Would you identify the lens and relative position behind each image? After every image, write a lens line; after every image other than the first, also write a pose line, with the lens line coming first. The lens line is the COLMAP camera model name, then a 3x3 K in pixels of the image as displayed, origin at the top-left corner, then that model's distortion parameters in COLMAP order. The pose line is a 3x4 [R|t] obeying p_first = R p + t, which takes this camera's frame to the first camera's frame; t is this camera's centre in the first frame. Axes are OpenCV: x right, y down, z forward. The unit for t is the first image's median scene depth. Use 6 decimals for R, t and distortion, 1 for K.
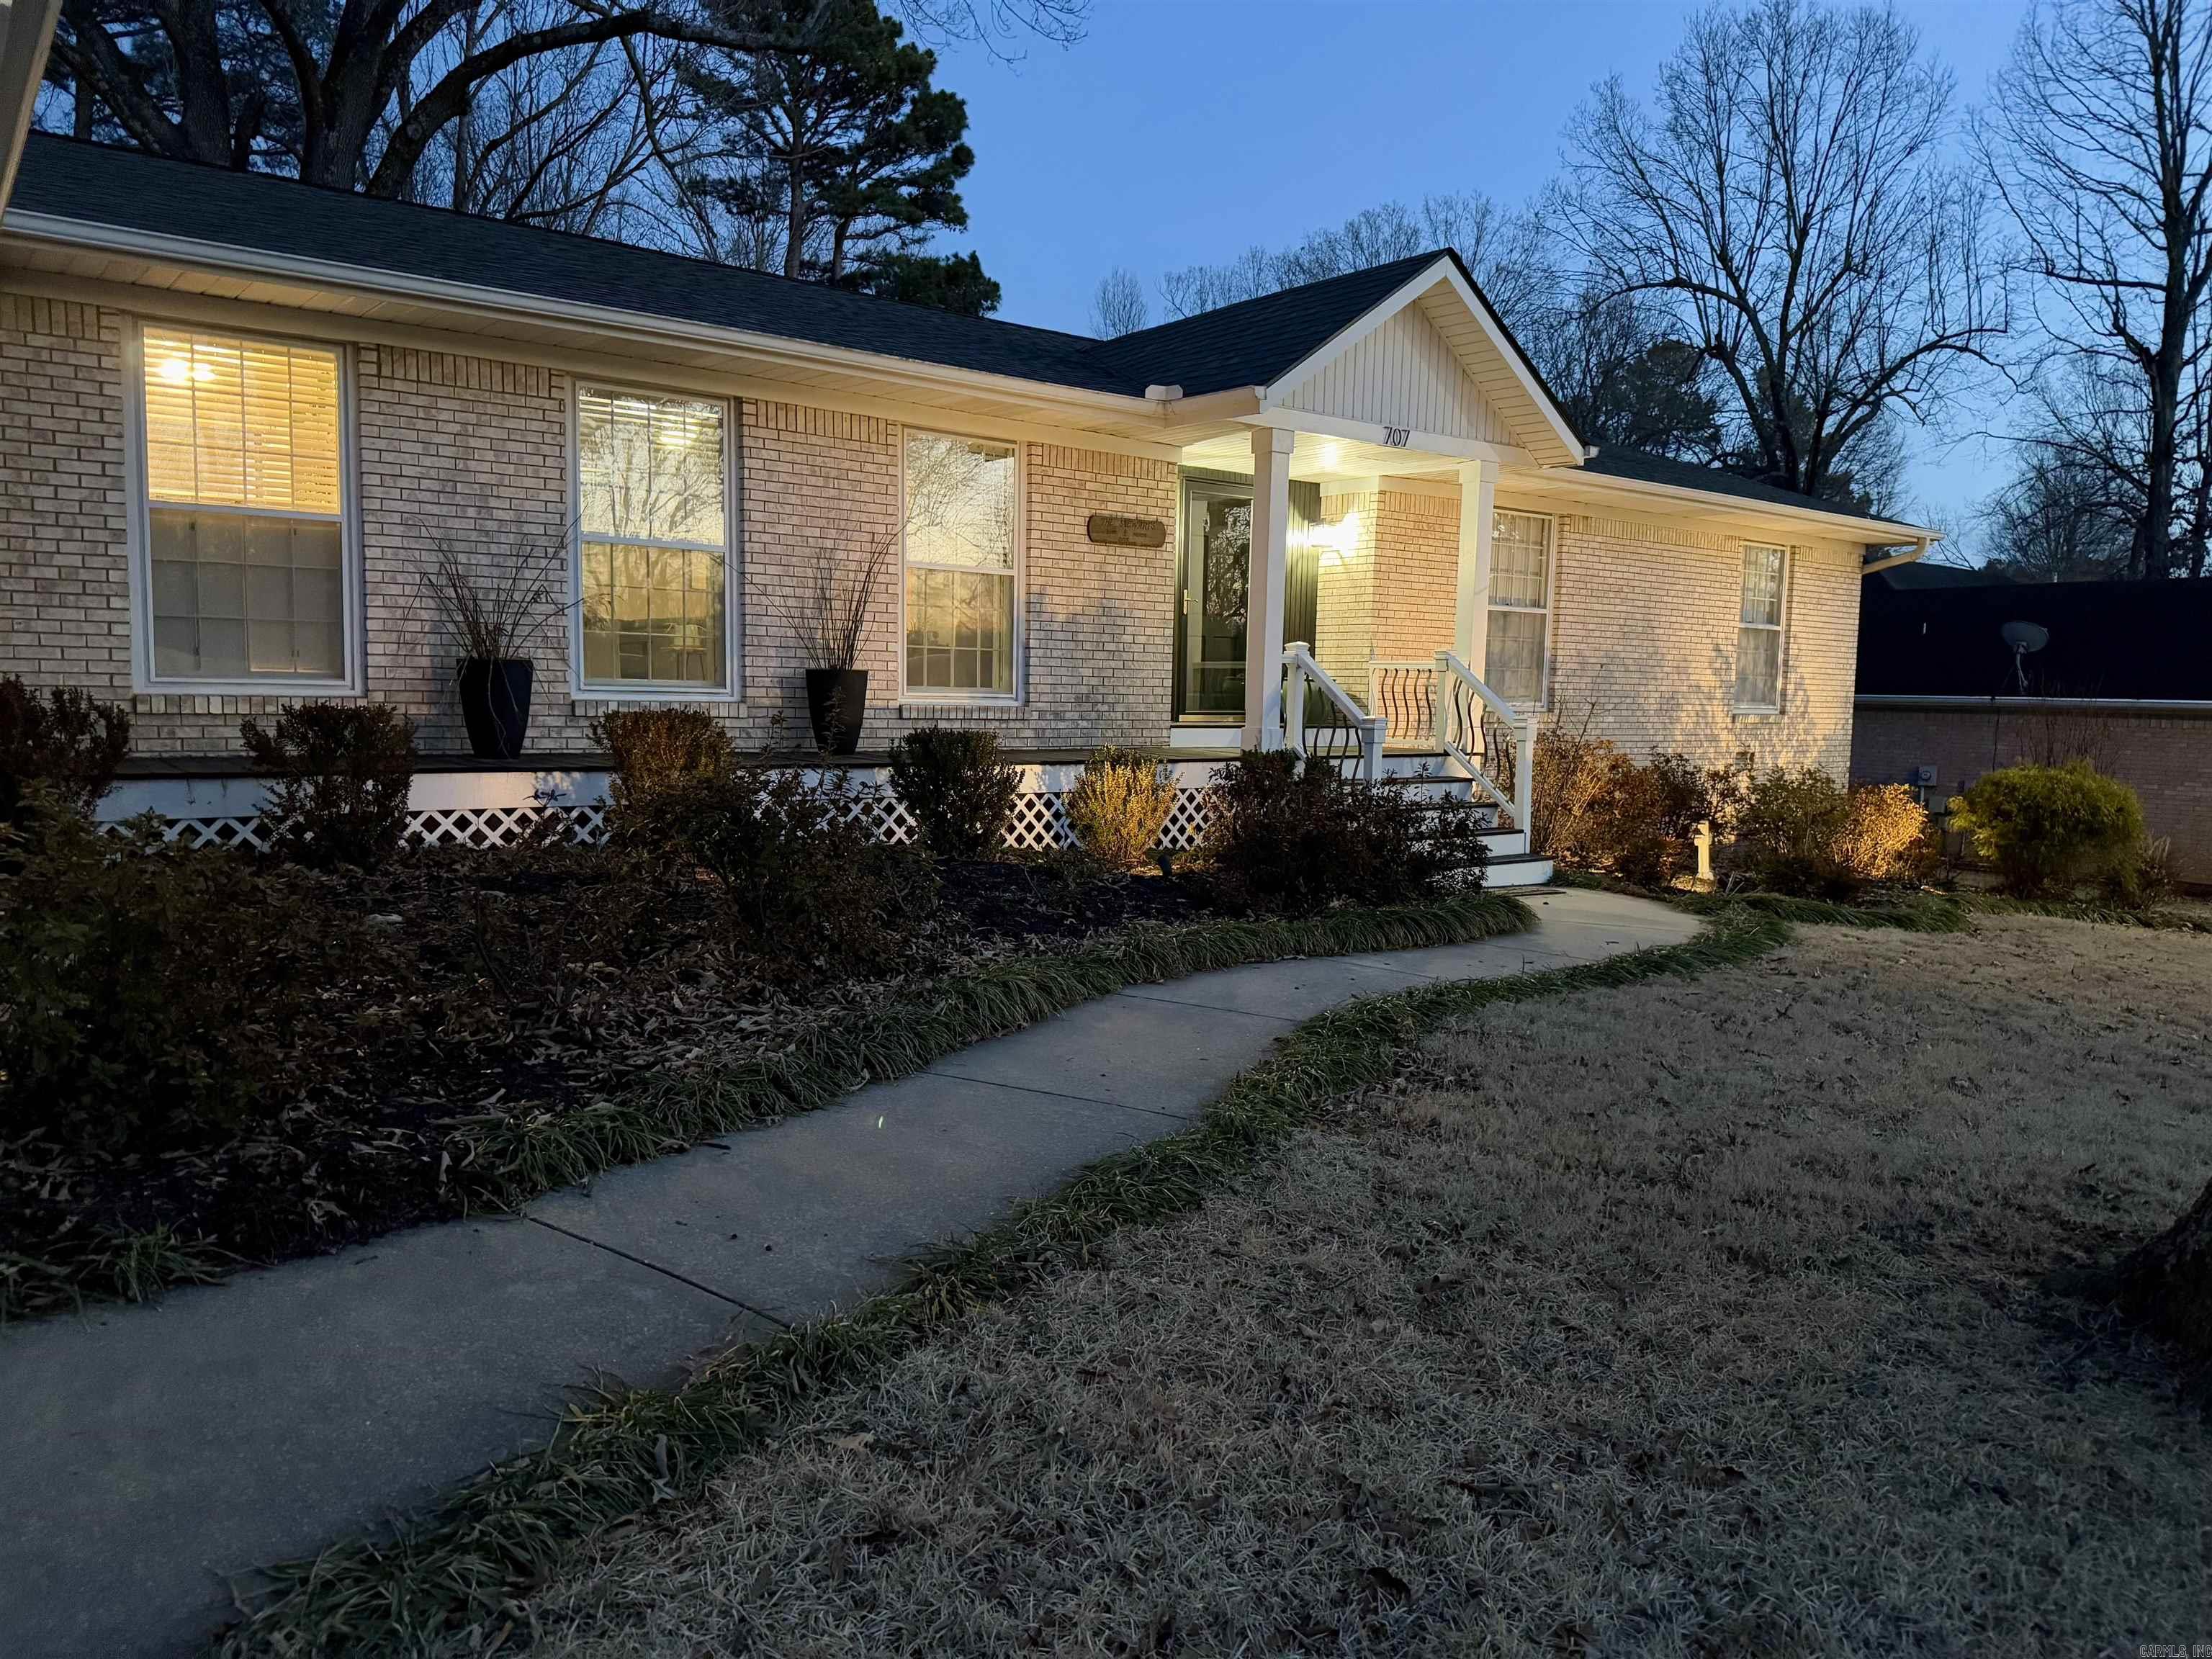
lens RADIAL K [[1562.0, 0, 1107.5], [0, 1562.0, 840.8], [0, 0, 1]] dist [0.042733, -0.044740]
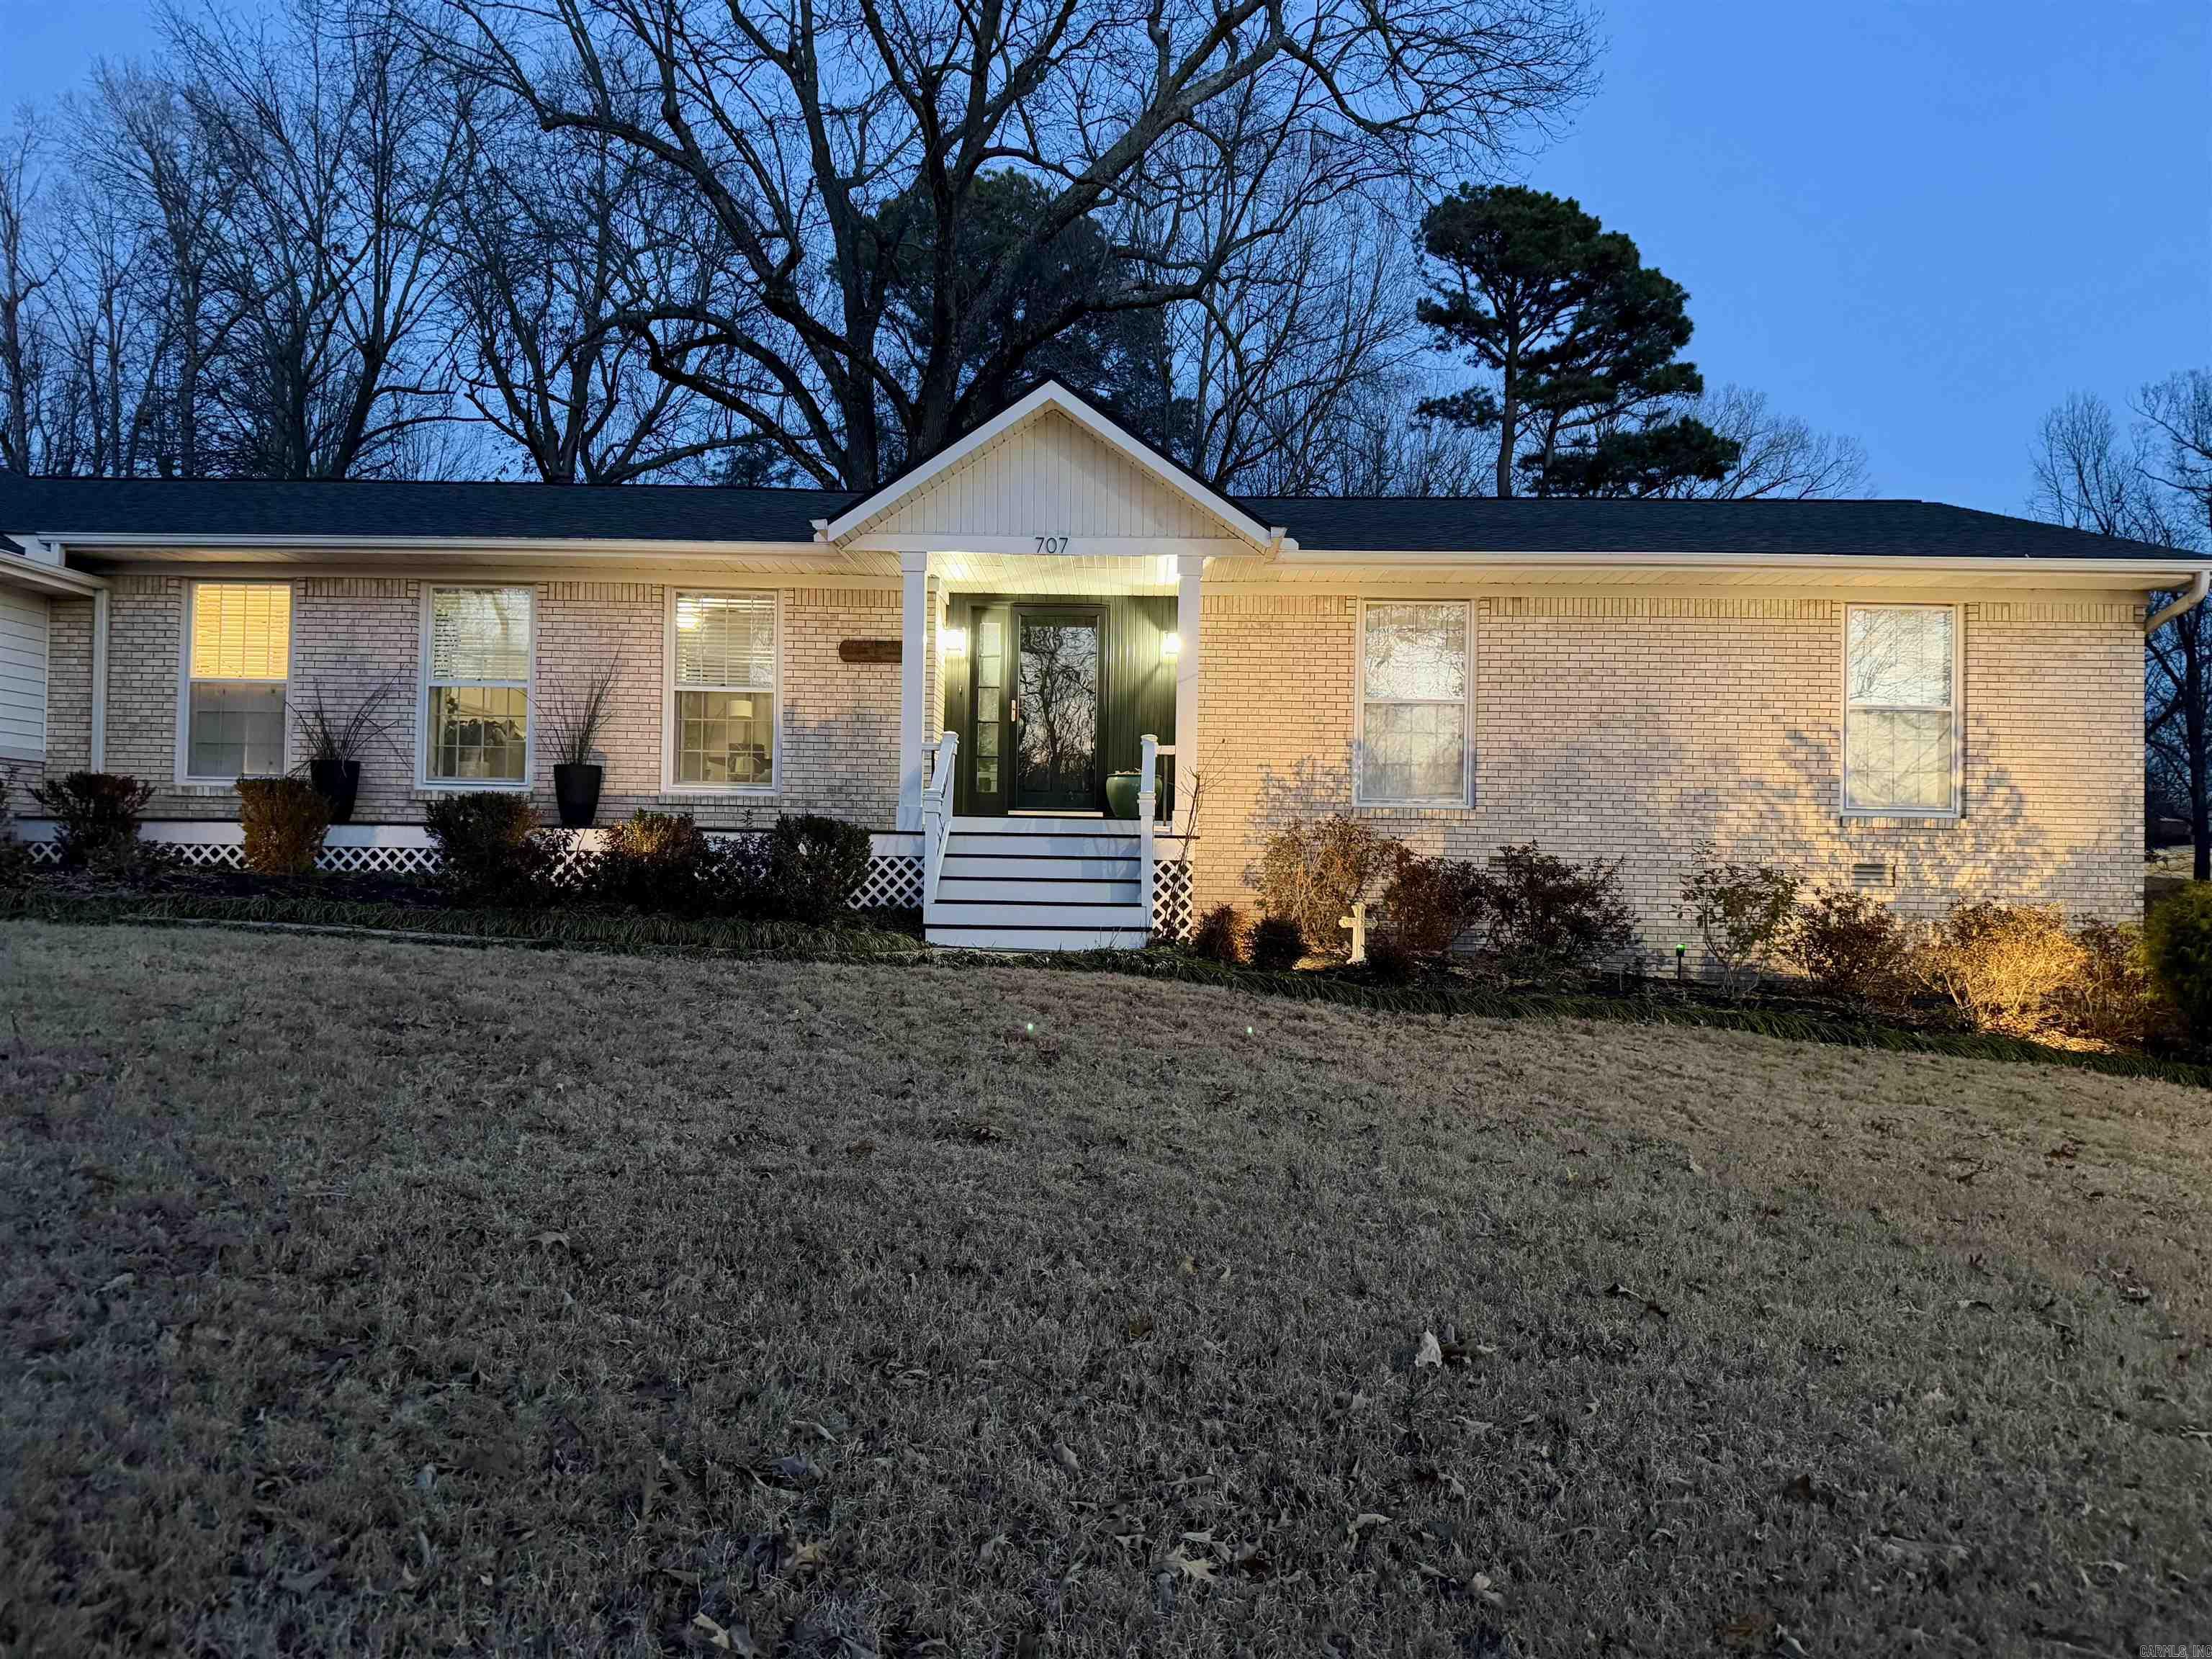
lens RADIAL K [[1562.0, 0, 1116.8], [0, 1562.0, 833.2], [0, 0, 1]] dist [0.042733, -0.044740]
pose [[0.784719, -0.026335, -0.619292, 0.955662], [-0.059196, 0.991347, -0.117164, 0.075135], [0.617019, 0.128601, 0.776370, 0.212400]]
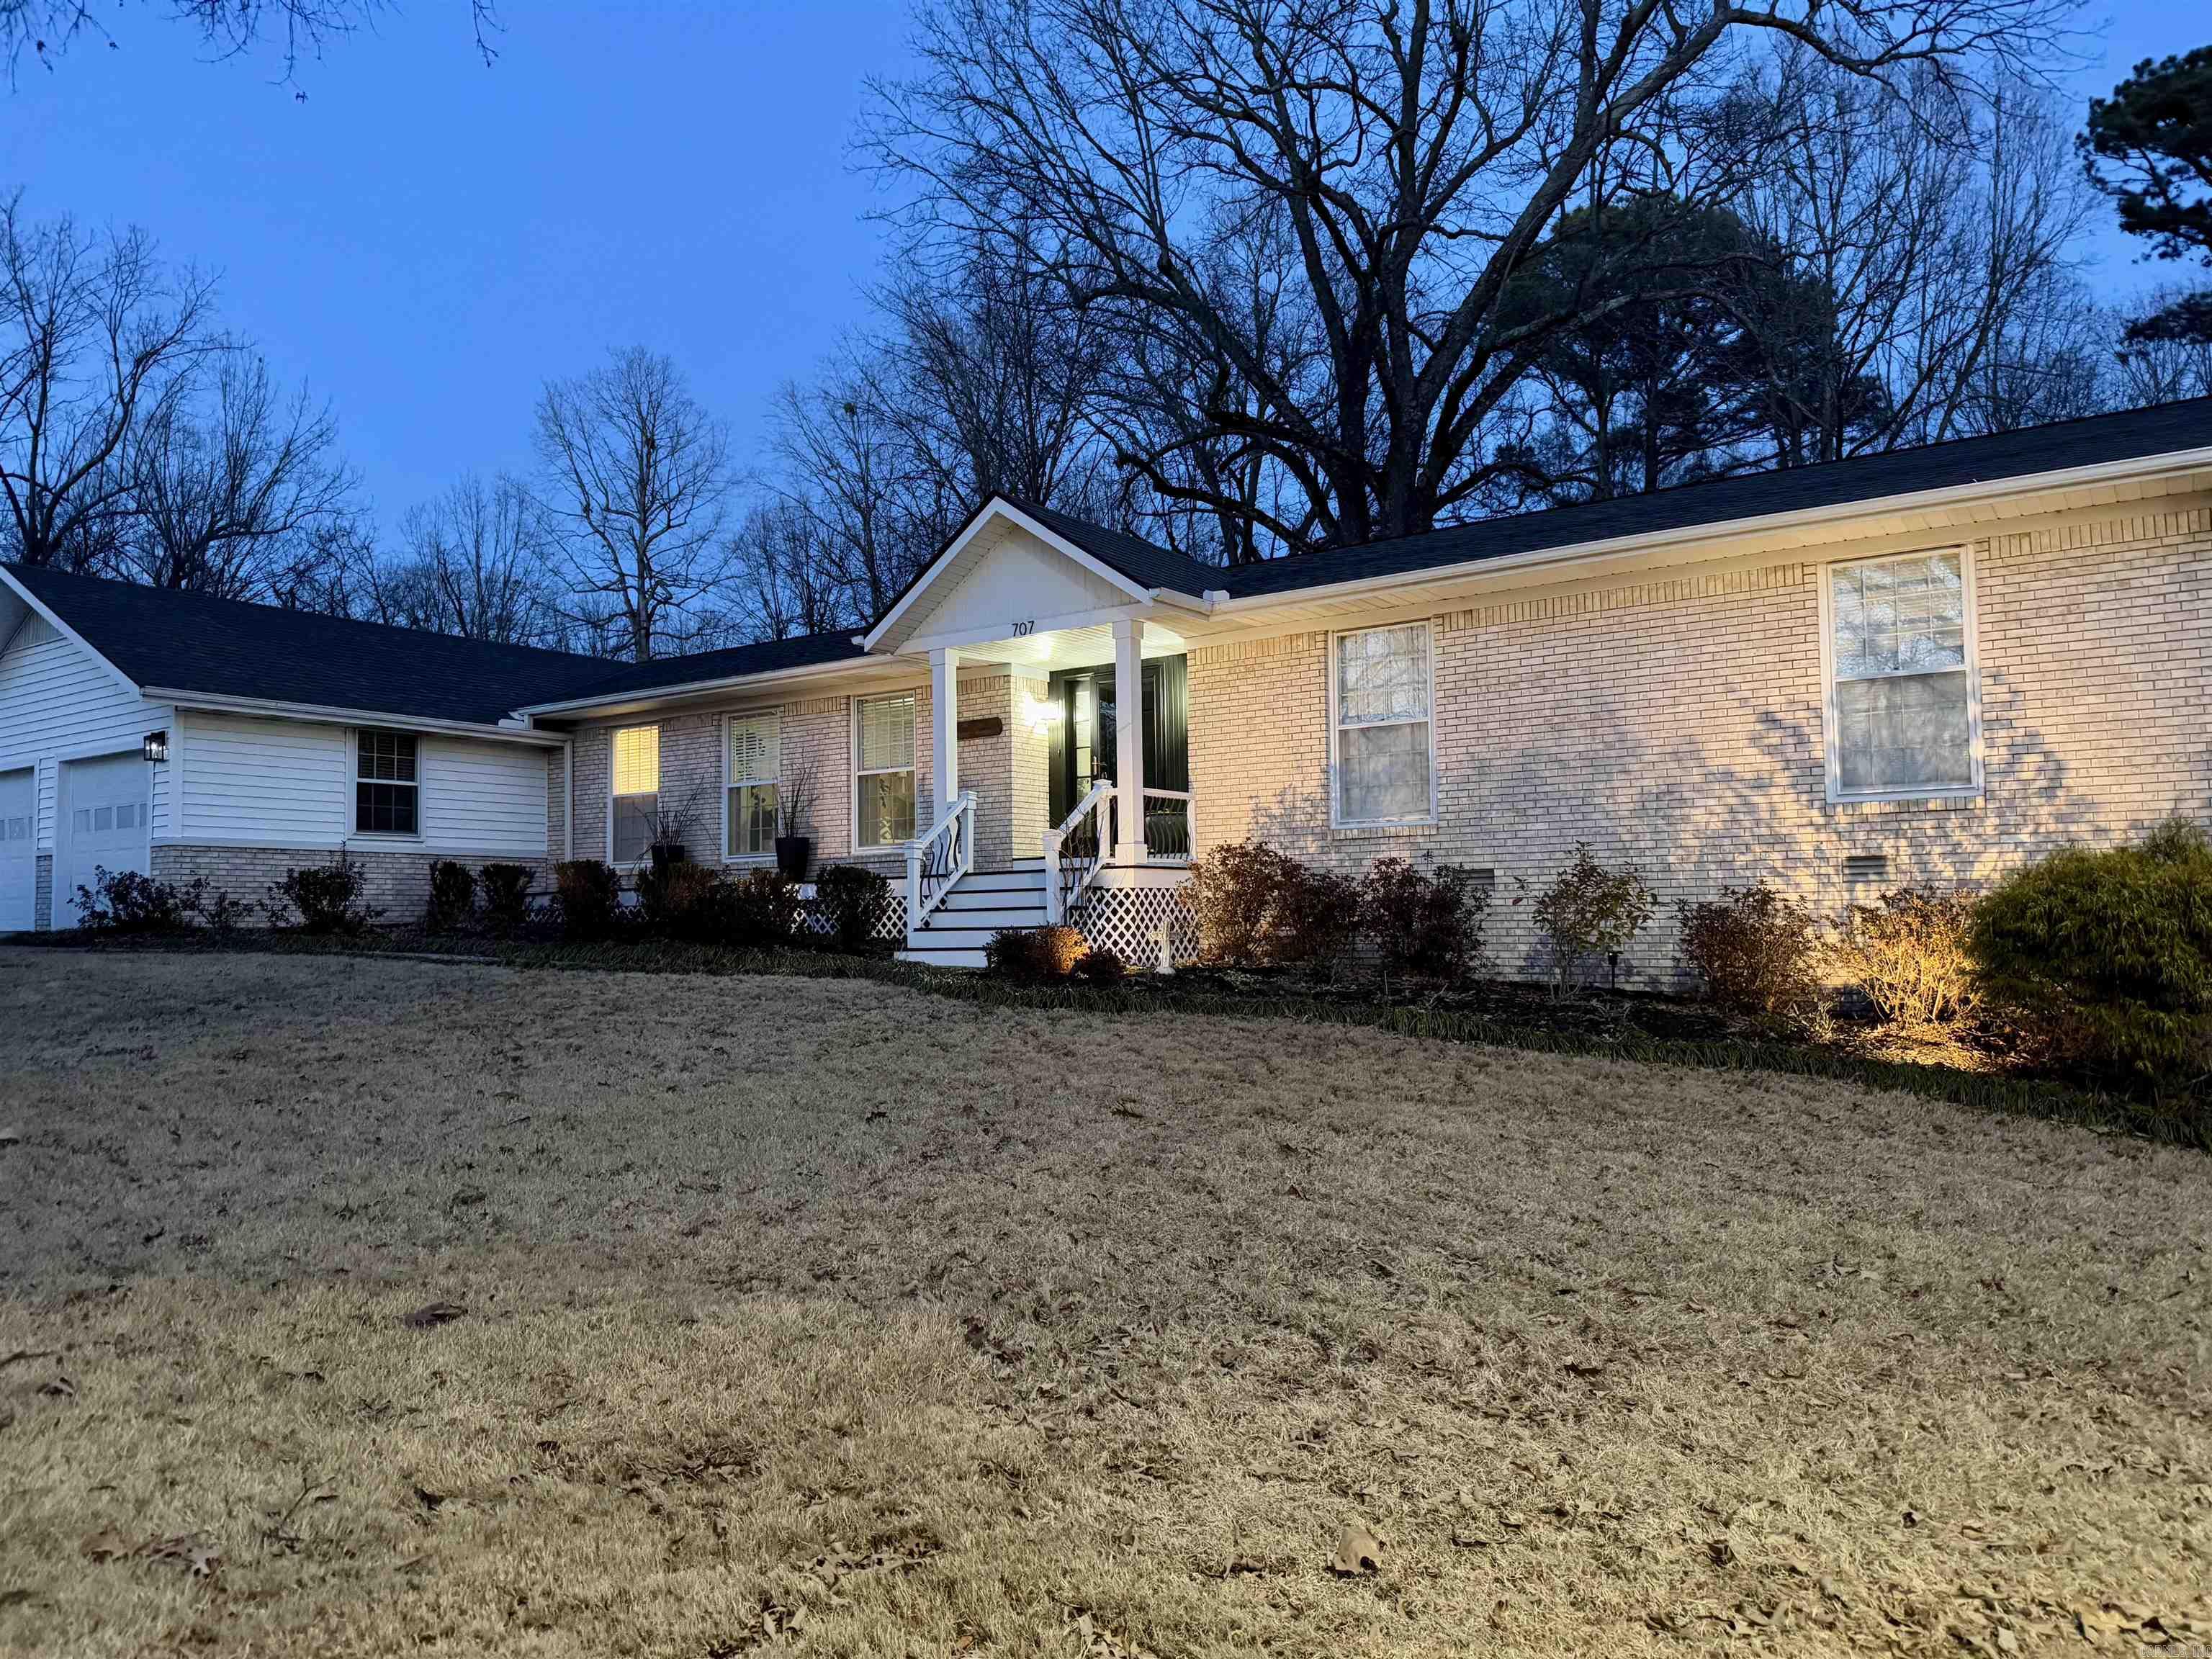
lens RADIAL K [[1562.0, 0, 1114.4], [0, 1562.0, 823.2], [0, 0, 1]] dist [0.042733, -0.044740]
pose [[0.315396, -0.094476, -0.944245, 1.518422], [-0.067691, 0.990257, -0.121690, 0.062558], [0.946543, 0.102297, 0.305928, 0.730890]]
